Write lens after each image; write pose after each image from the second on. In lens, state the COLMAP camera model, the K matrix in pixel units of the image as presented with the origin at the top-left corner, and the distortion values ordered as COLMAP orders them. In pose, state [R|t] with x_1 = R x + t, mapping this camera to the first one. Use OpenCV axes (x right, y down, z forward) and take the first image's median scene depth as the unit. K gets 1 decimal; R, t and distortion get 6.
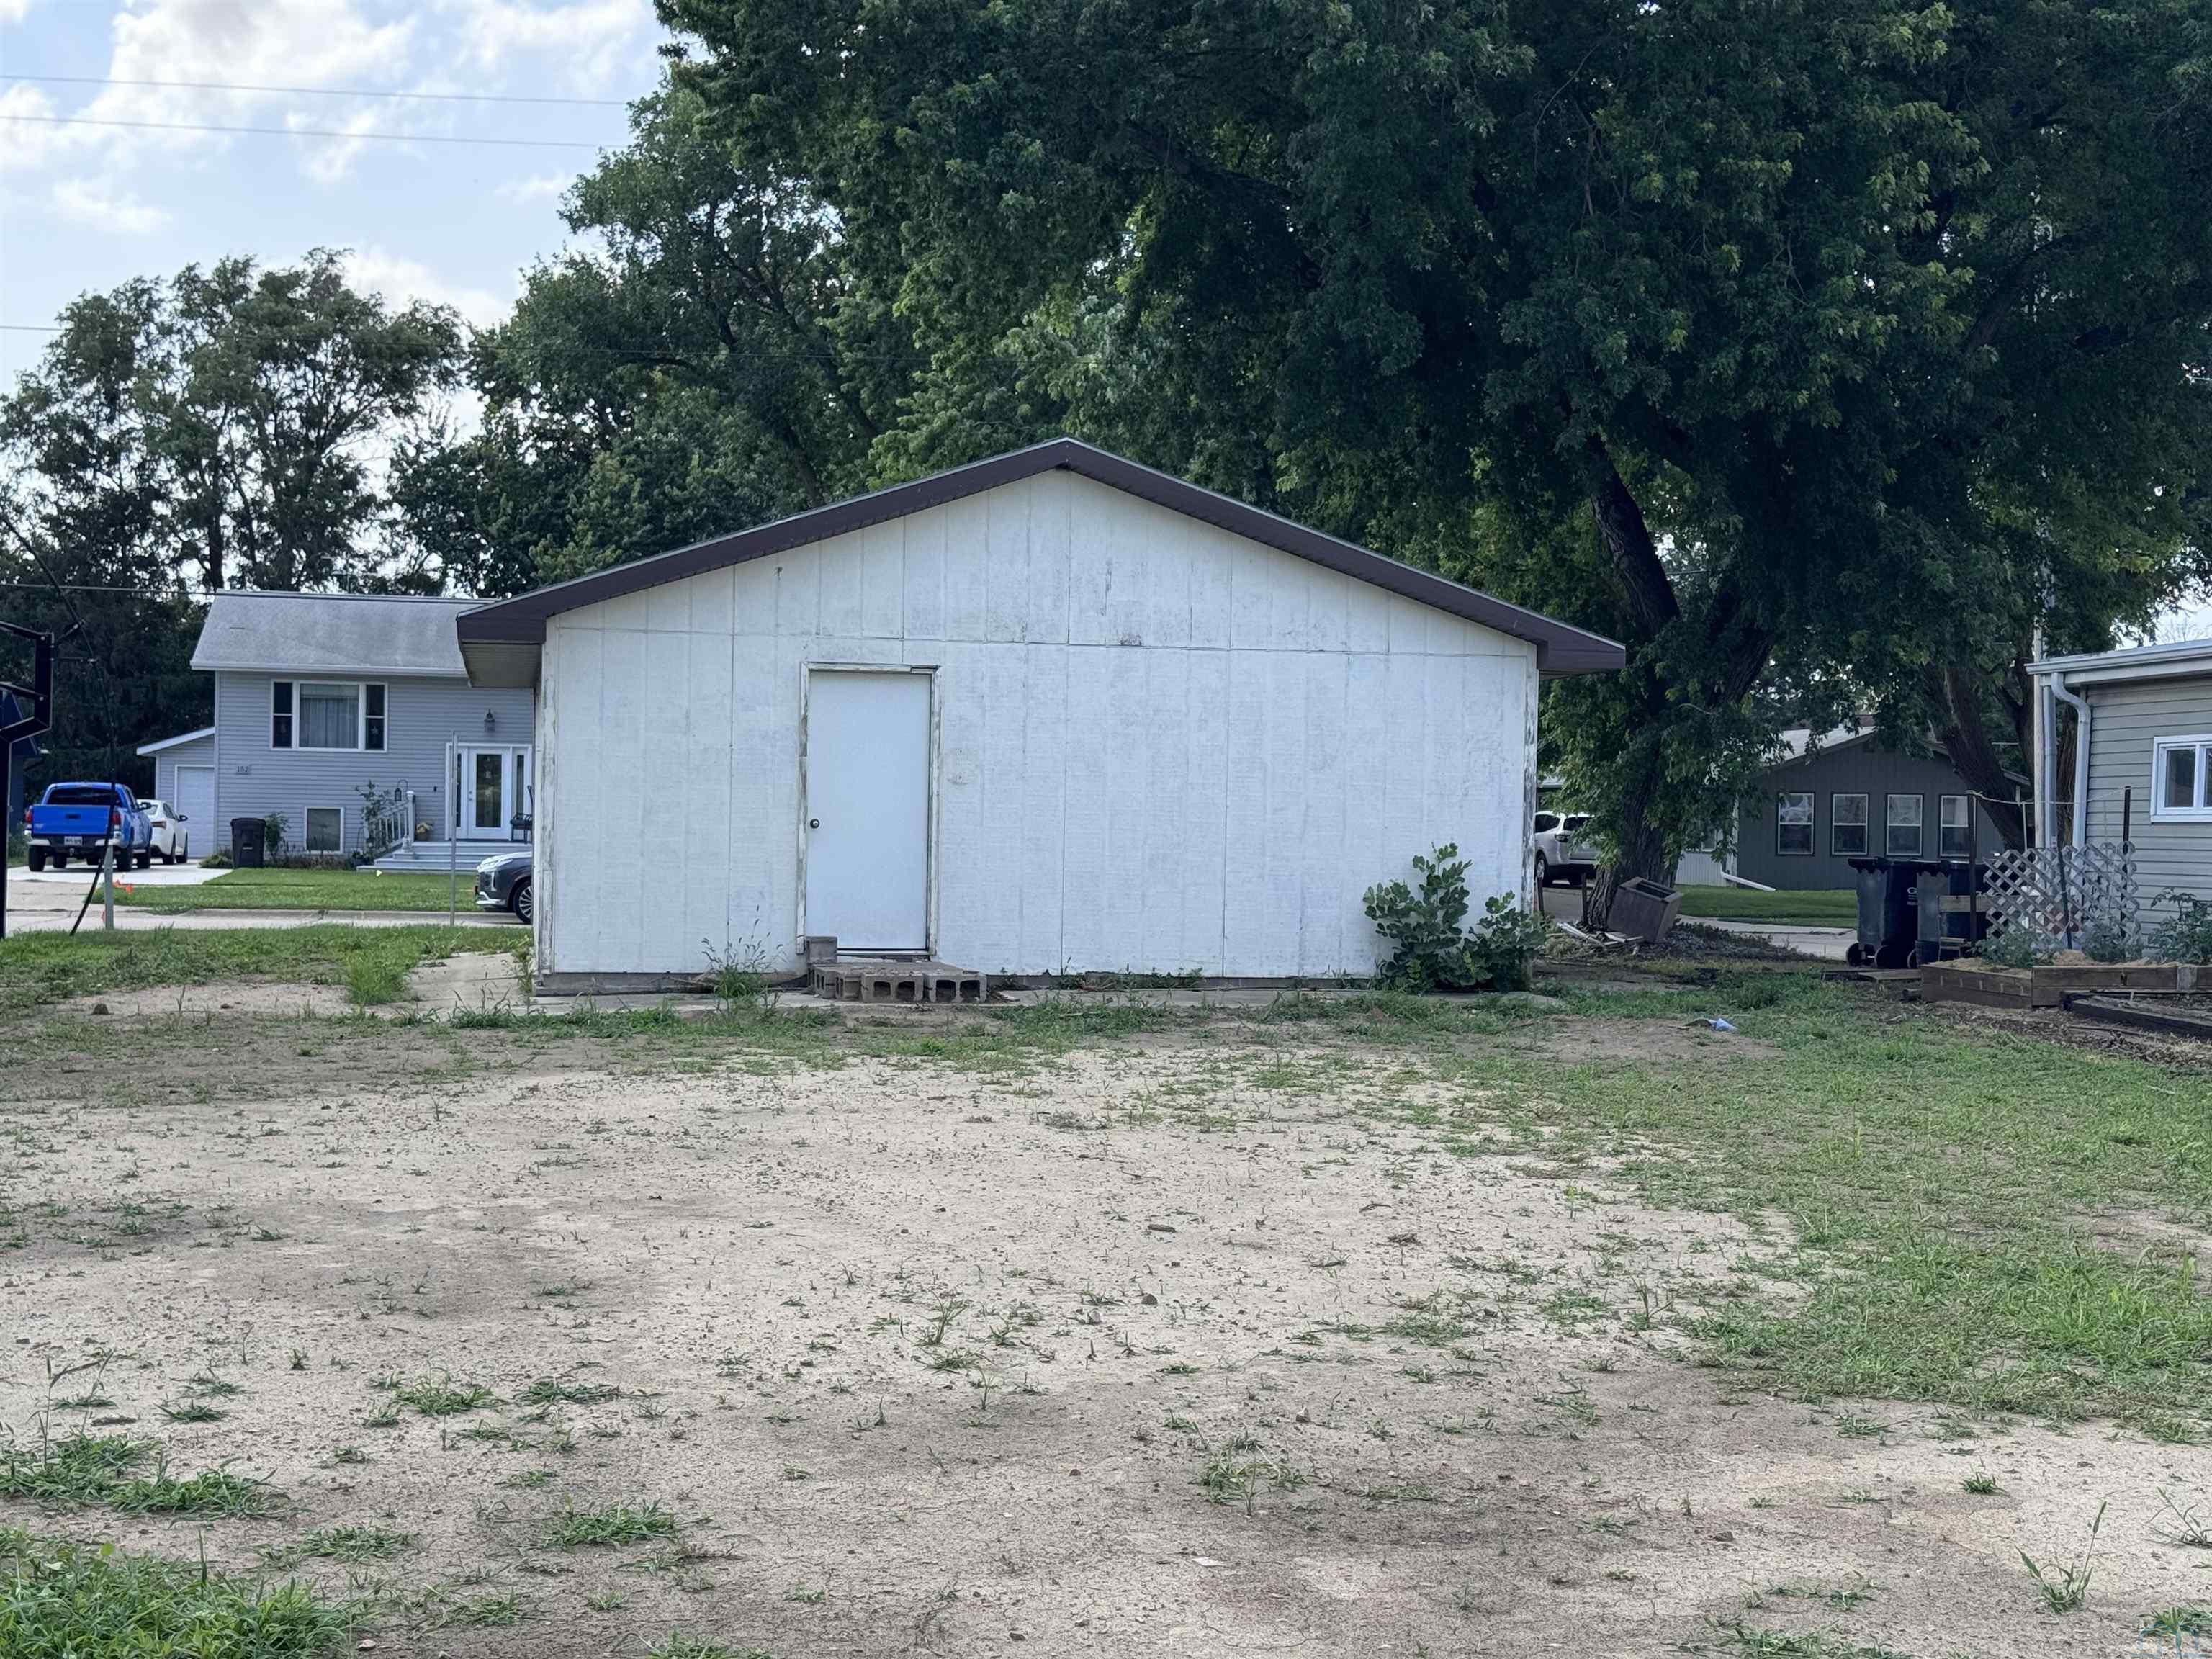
lens RADIAL K [[3080.1, 0, 1106.0], [0, 3080.1, 829.5], [0, 0, 1]] dist [0.130968, 0.013065]
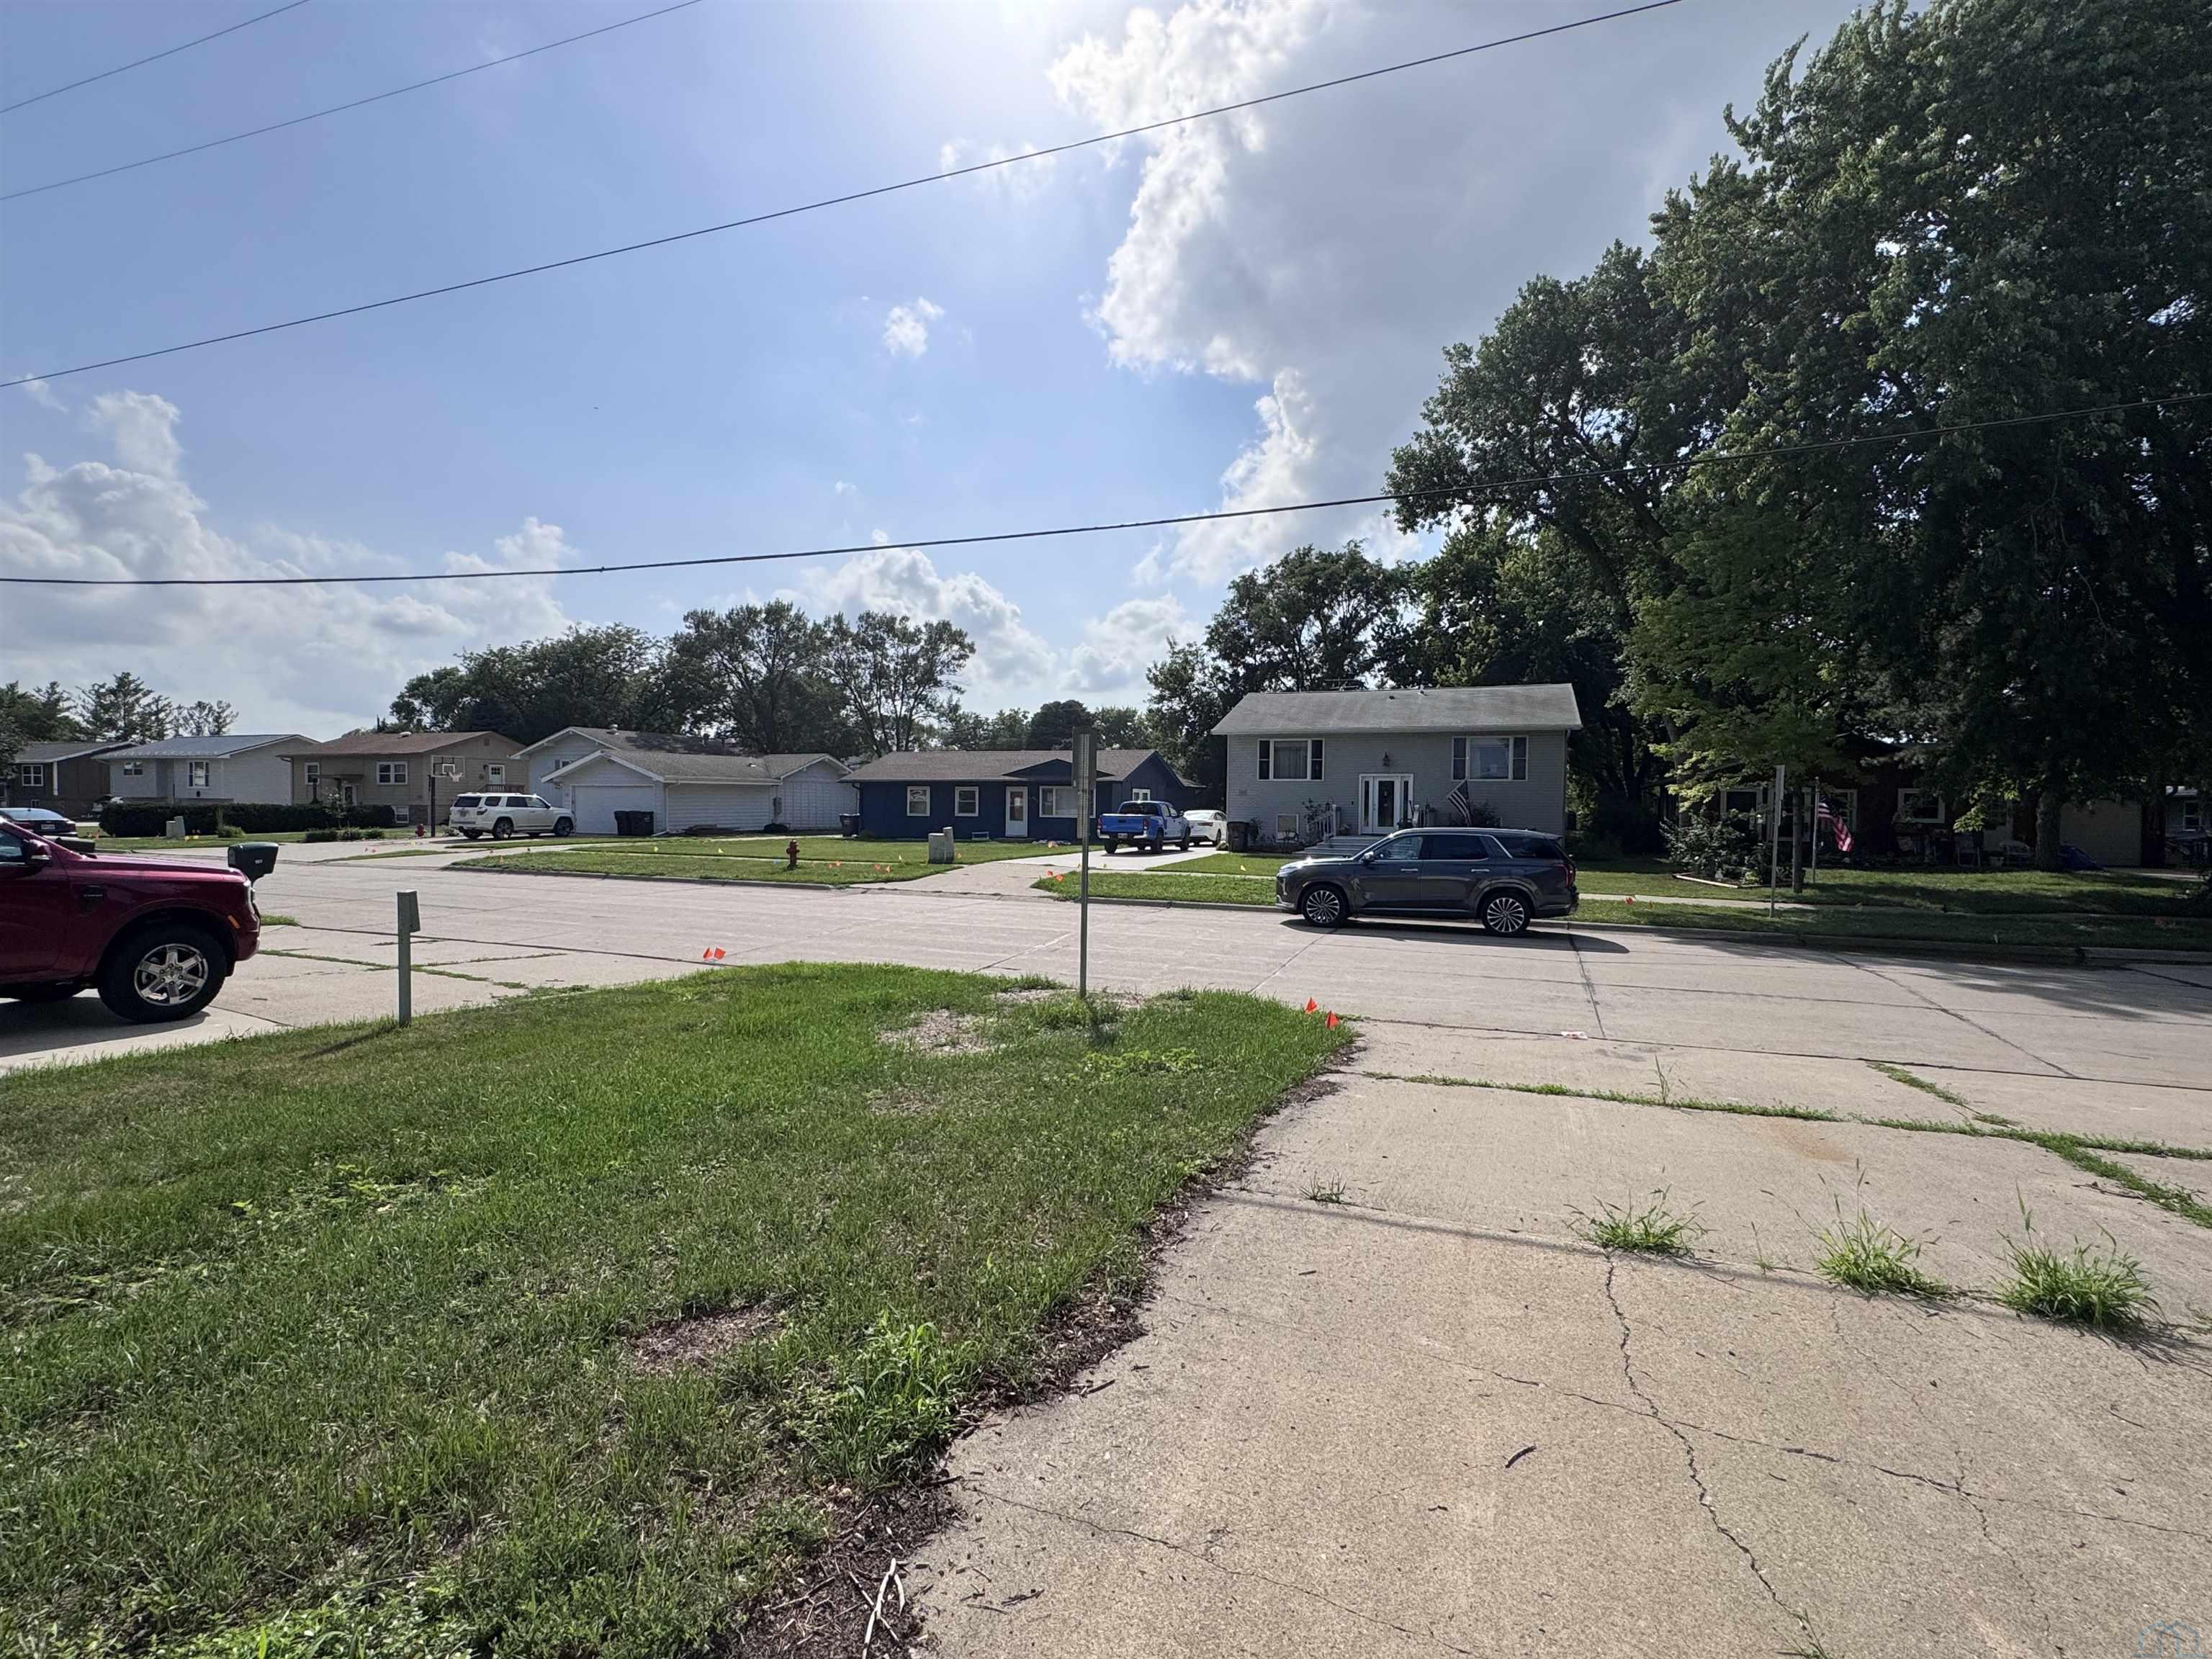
lens RADIAL K [[1057.3, 0, 1104.4], [0, 1057.3, 824.3], [0, 0, 1]] dist [0.019065, -0.001361]
pose [[0.856321, 0.005762, -0.516411, -0.041015], [-0.001852, 0.999966, 0.008087, -0.006179], [0.516440, -0.005969, 0.856303, 0.463677]]
